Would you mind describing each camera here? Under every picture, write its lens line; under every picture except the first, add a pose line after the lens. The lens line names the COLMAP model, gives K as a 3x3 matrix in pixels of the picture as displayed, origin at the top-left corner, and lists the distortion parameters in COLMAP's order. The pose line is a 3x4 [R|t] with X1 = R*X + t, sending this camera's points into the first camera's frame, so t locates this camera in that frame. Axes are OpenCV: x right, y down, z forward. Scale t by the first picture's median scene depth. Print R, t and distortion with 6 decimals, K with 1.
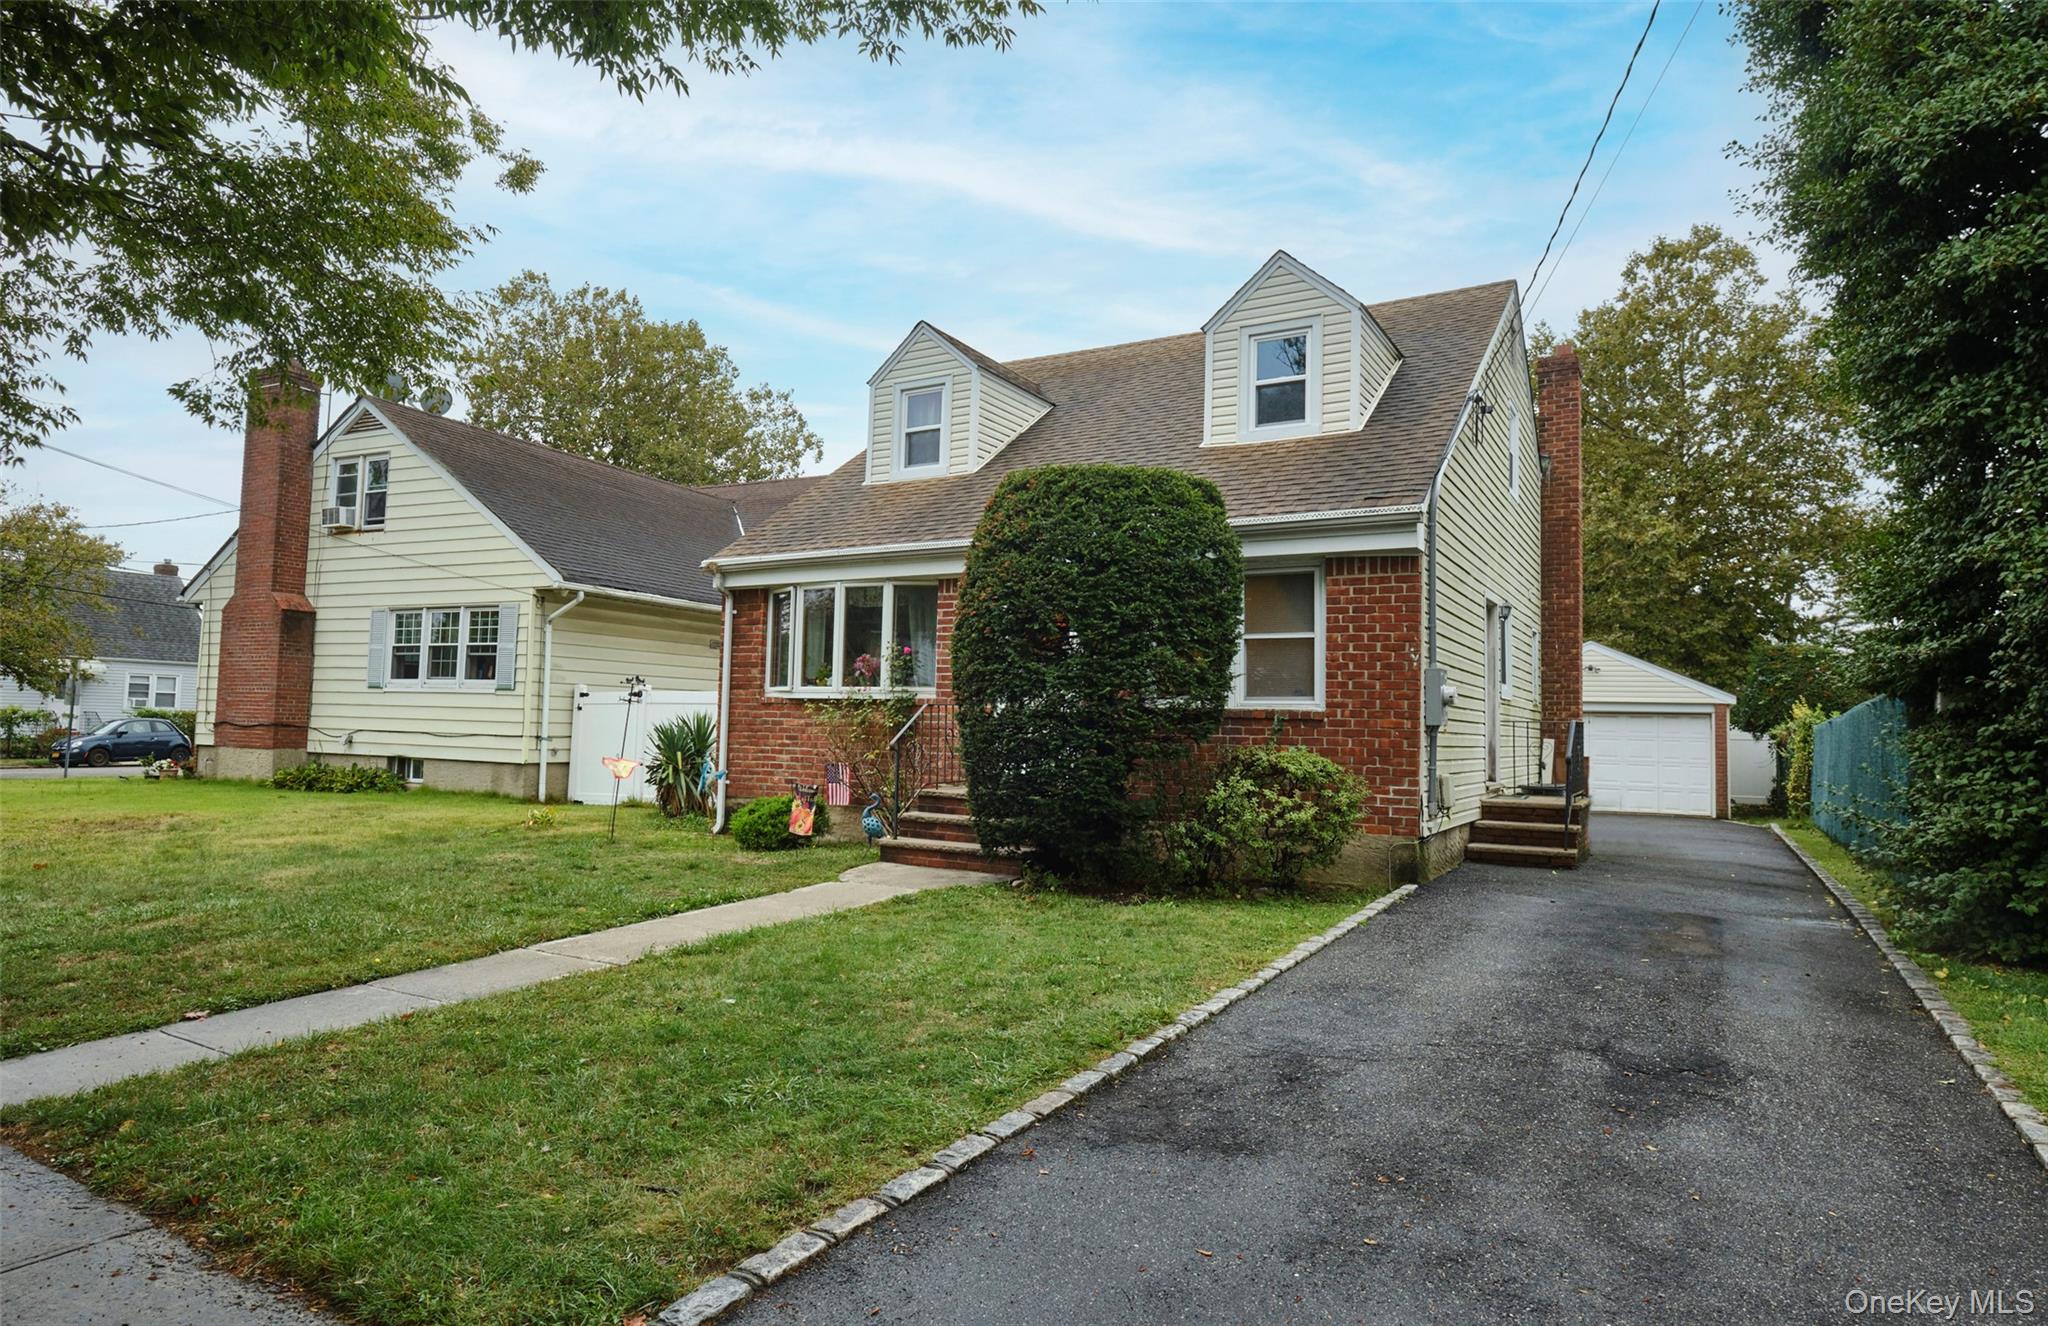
lens RADIAL K [[1166.2, 0, 1024.0], [0, 1166.2, 663.0], [0, 0, 1]] dist [-0.001507, -0.031414]
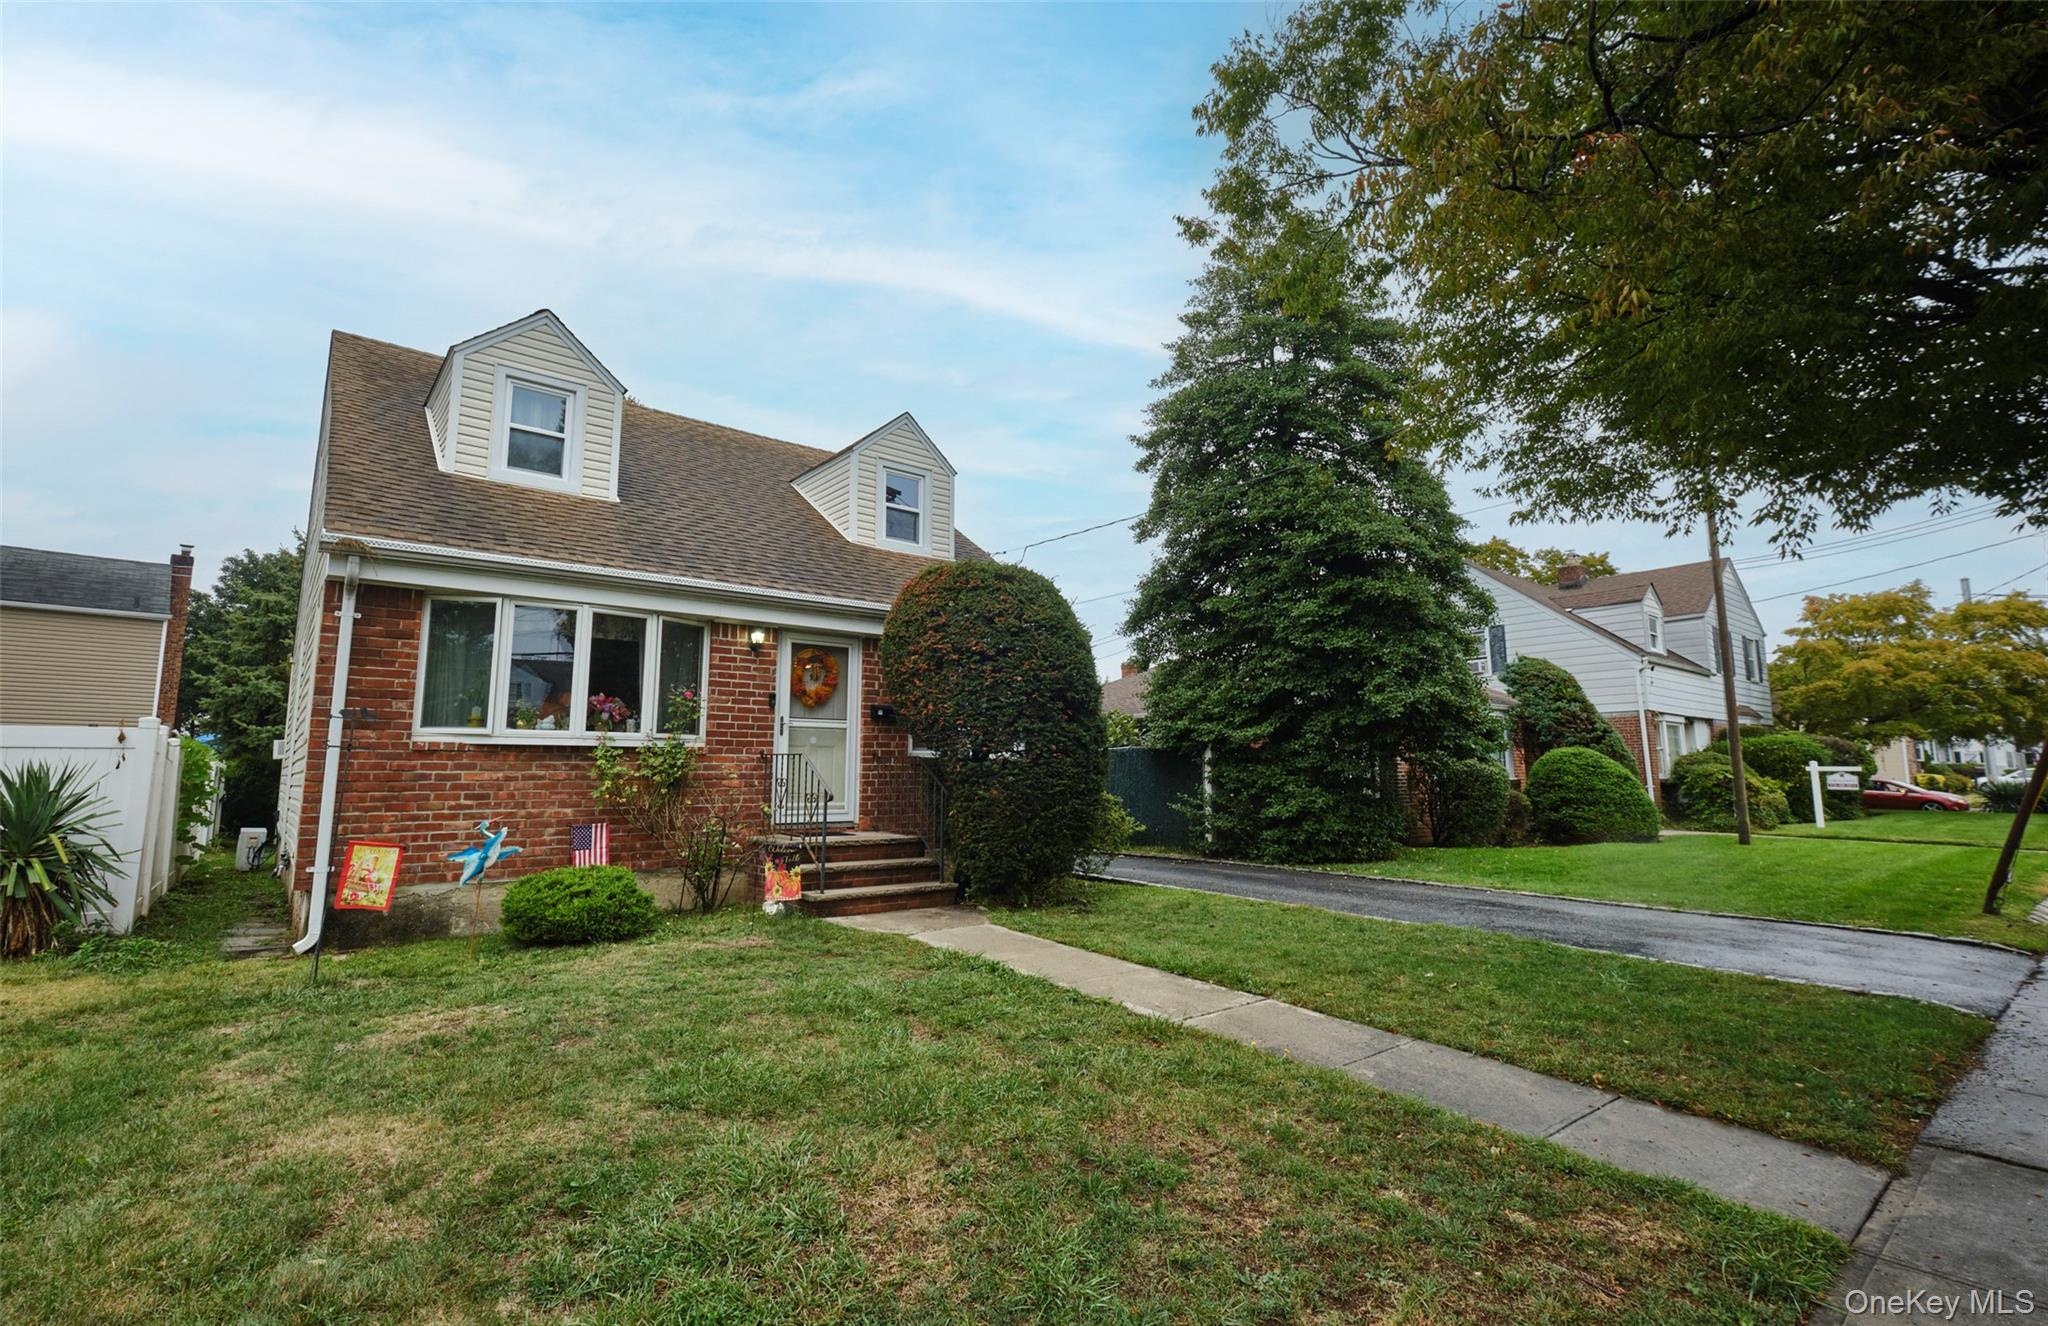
lens RADIAL K [[939.3, 0, 1024.0], [0, 939.3, 663.0], [0, 0, 1]] dist [-0.001324, 0.000351]
pose [[0.348669, 0.093809, 0.932540, -0.645213], [-0.037952, 0.995575, -0.085960, 0.016930], [-0.936477, -0.005420, 0.350686, 0.458114]]
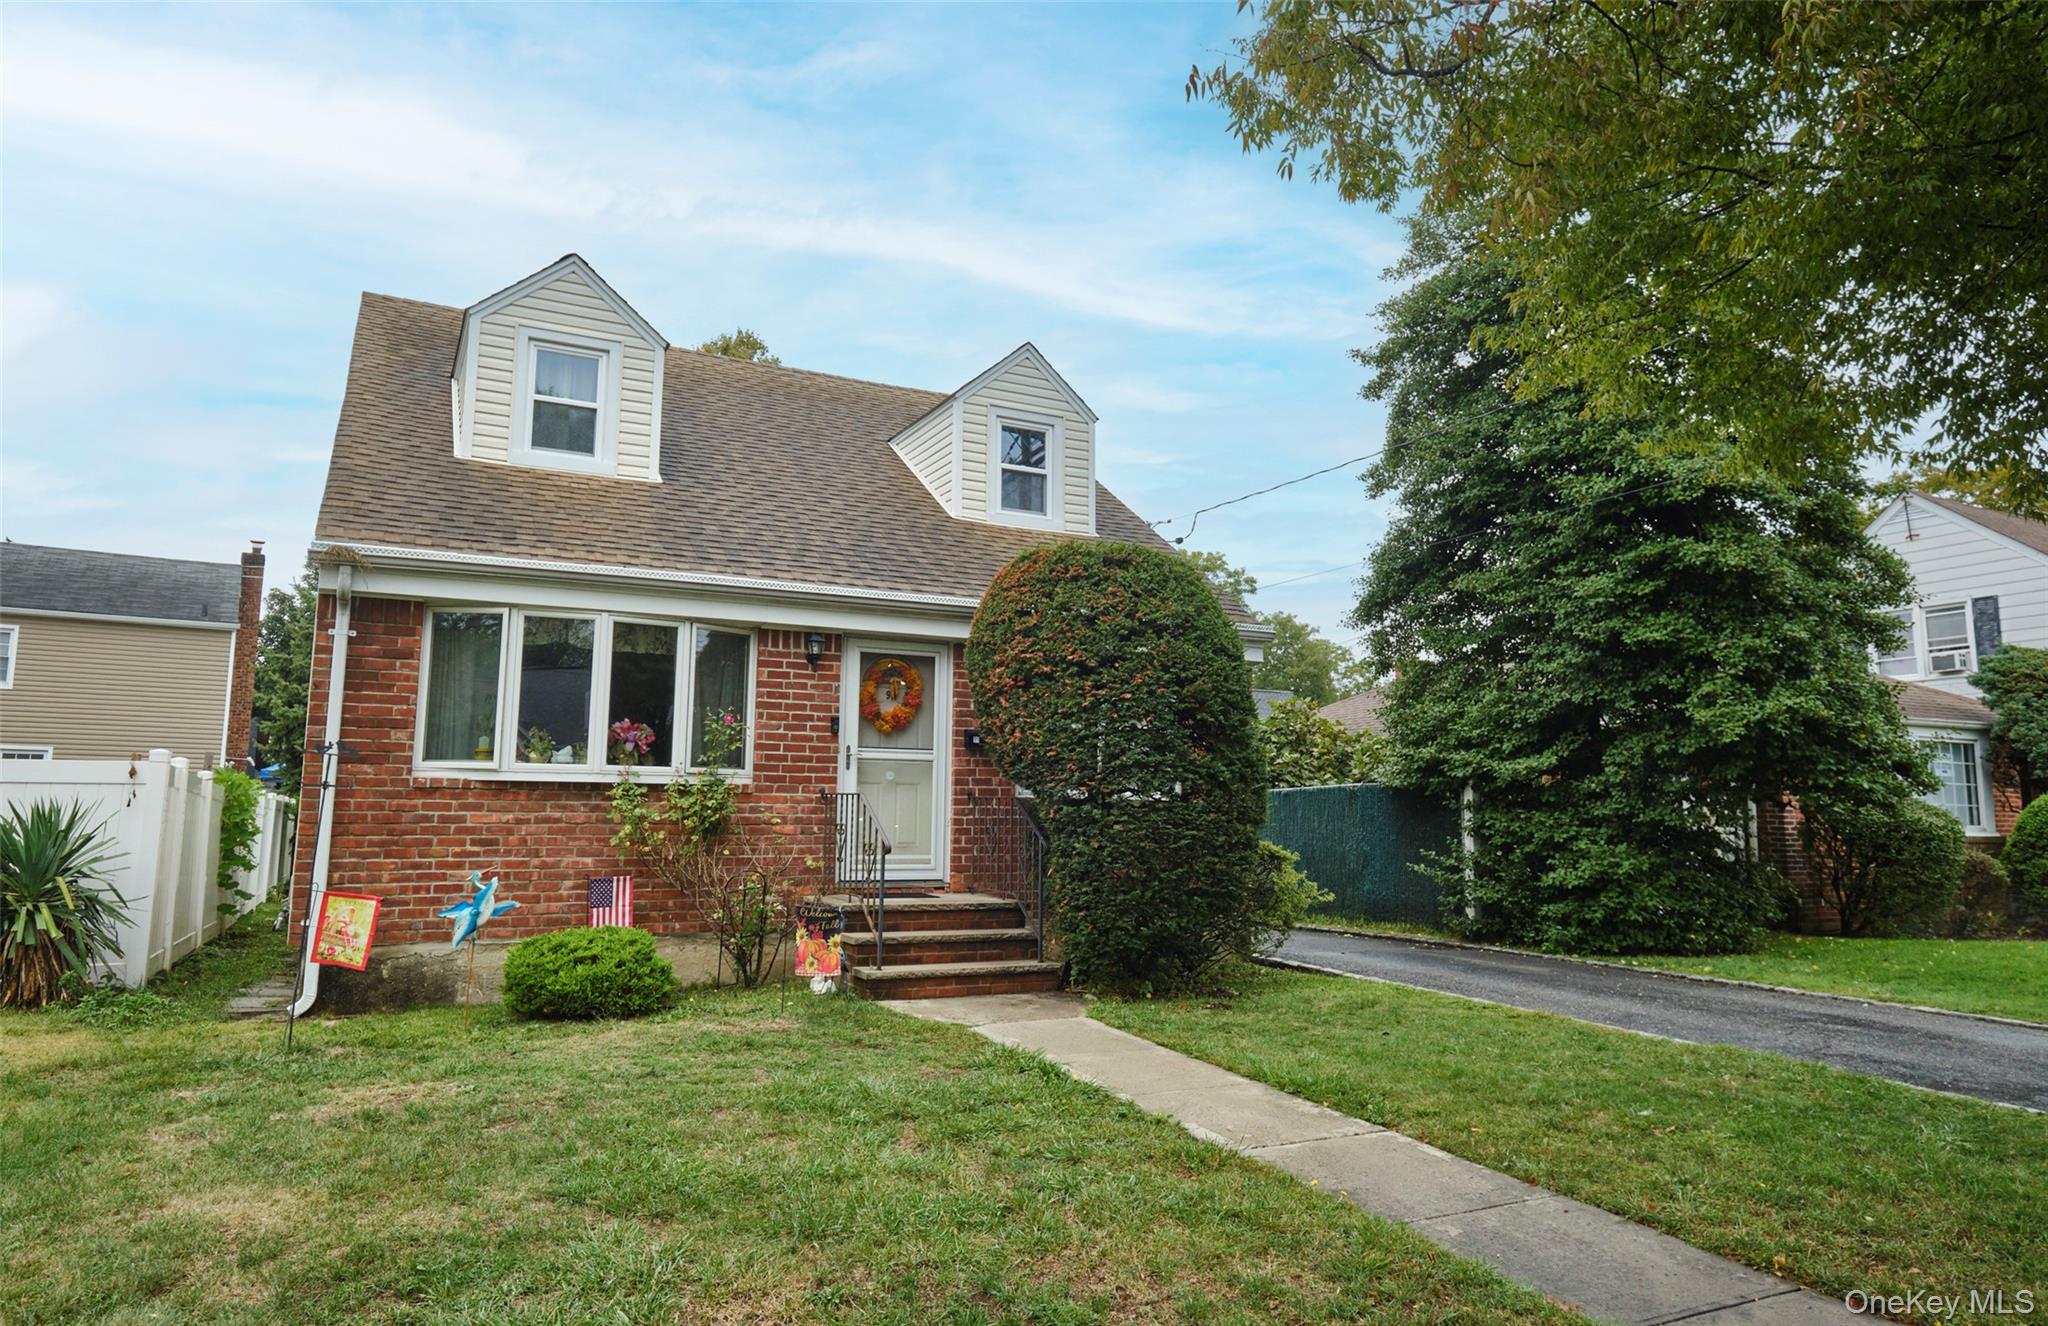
lens RADIAL K [[1300.7, 0, 1024.0], [0, 1300.7, 663.0], [0, 0, 1]] dist [0.006413, -0.000943]
pose [[0.539385, 0.086231, 0.837632, -0.642875], [-0.040066, 0.996244, -0.076759, 0.009158], [-0.841106, 0.007842, 0.540814, 0.364516]]
